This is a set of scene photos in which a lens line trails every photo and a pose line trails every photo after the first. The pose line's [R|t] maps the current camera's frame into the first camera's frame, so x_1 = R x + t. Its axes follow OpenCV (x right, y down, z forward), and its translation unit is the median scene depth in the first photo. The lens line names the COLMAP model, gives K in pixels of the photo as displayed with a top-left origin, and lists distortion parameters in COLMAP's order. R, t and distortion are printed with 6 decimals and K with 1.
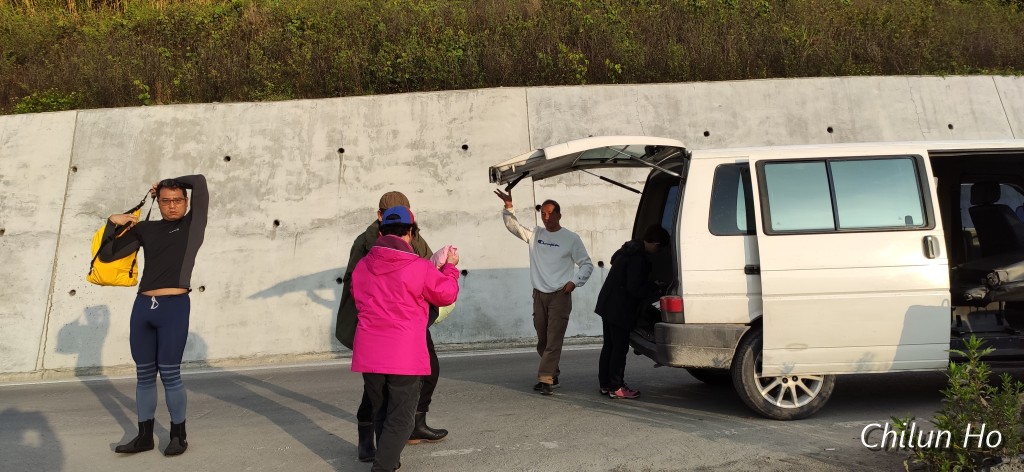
lens RADIAL K [[763.3, 0, 512.0], [0, 763.3, 236.0], [0, 0, 1]] dist [0.092541, -0.140351]
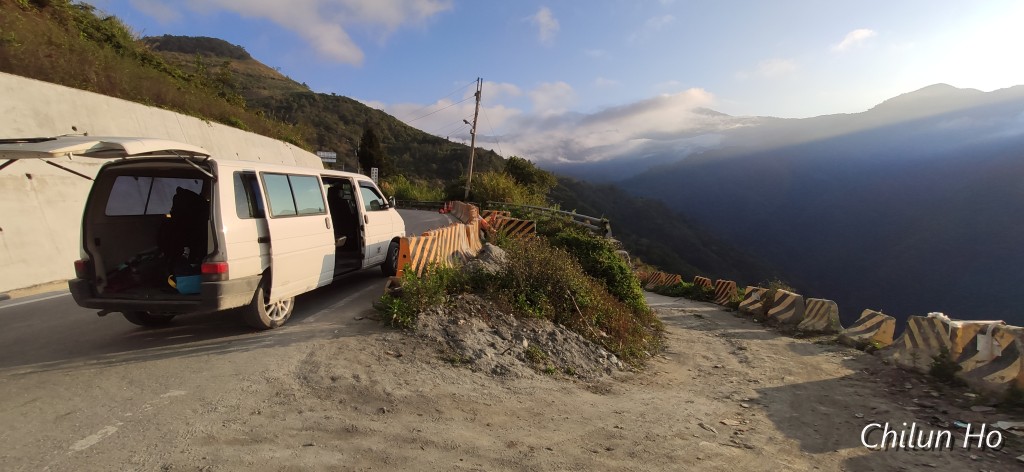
lens RADIAL K [[440.2, 0, 515.4], [0, 440.2, 224.3], [0, 0, 1]] dist [-0.005107, 0.000820]
pose [[0.162877, -0.027698, 0.986258, -0.224637], [-0.017133, 0.999376, 0.030896, -0.011626], [-0.986498, -0.021930, 0.162301, 0.150279]]
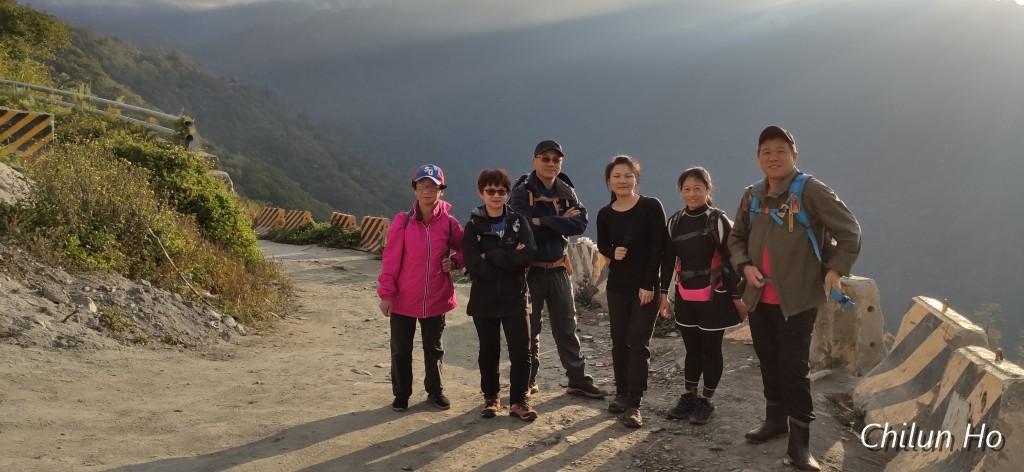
lens RADIAL K [[761.6, 0, 509.8], [0, 761.6, 241.3], [0, 0, 1]] dist [0.090224, -0.132716]
pose [[-0.440348, -0.161136, 0.883249, -0.345509], [-0.068888, 0.986927, 0.145706, -0.011548], [-0.895180, 0.003316, -0.445692, 0.192875]]
